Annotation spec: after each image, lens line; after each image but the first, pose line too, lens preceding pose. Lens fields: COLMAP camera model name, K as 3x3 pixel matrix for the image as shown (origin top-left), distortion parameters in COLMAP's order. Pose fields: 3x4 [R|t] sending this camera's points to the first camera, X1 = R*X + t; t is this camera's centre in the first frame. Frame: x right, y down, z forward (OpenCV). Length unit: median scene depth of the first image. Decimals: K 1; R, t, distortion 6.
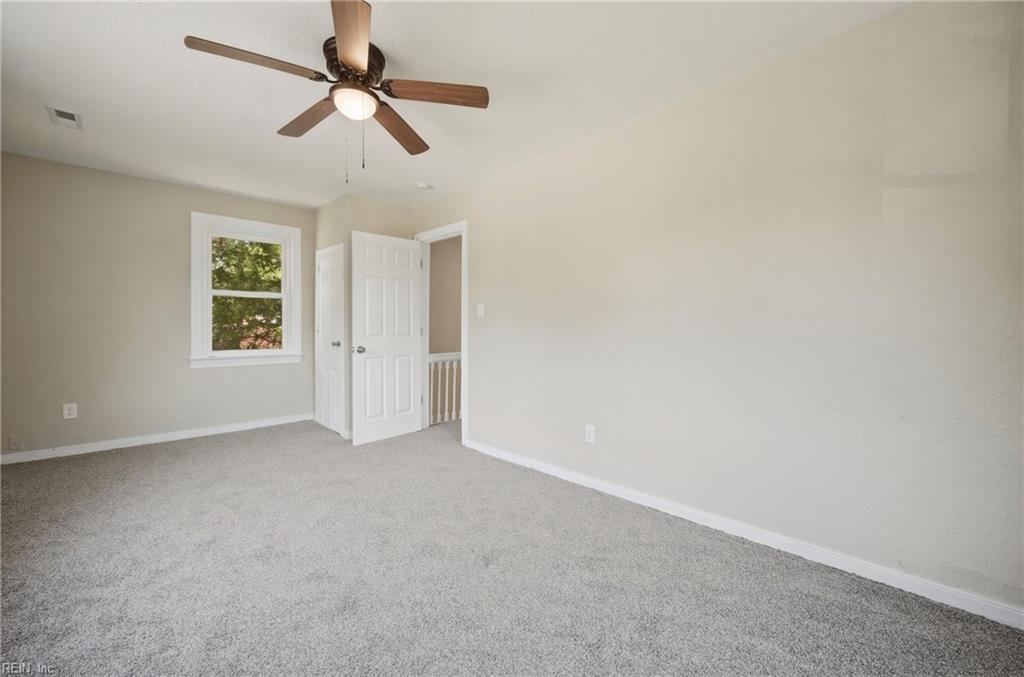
lens RADIAL K [[401.6, 0, 503.9], [0, 401.6, 338.2], [0, 0, 1]] dist [-0.000534, 0.000369]
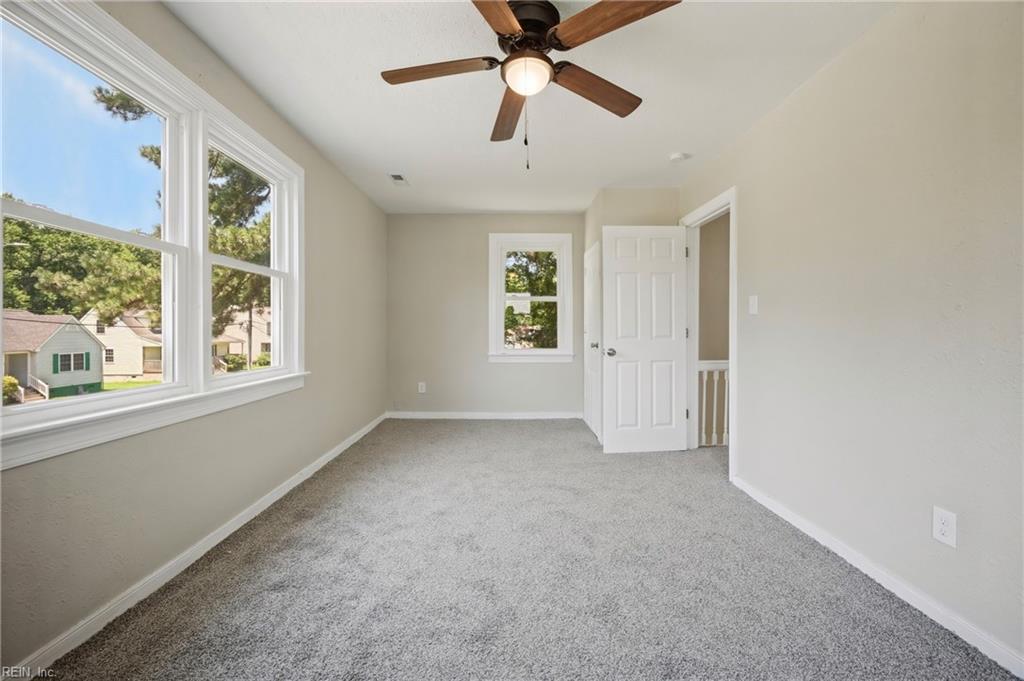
lens RADIAL K [[401.6, 0, 503.9], [0, 401.6, 340.2], [0, 0, 1]] dist [-0.000534, 0.000369]
pose [[0.738397, 0.018031, -0.674125, 0.092279], [-0.018280, 0.999810, 0.006719, -0.001147], [0.674118, 0.007361, 0.738587, 0.141492]]
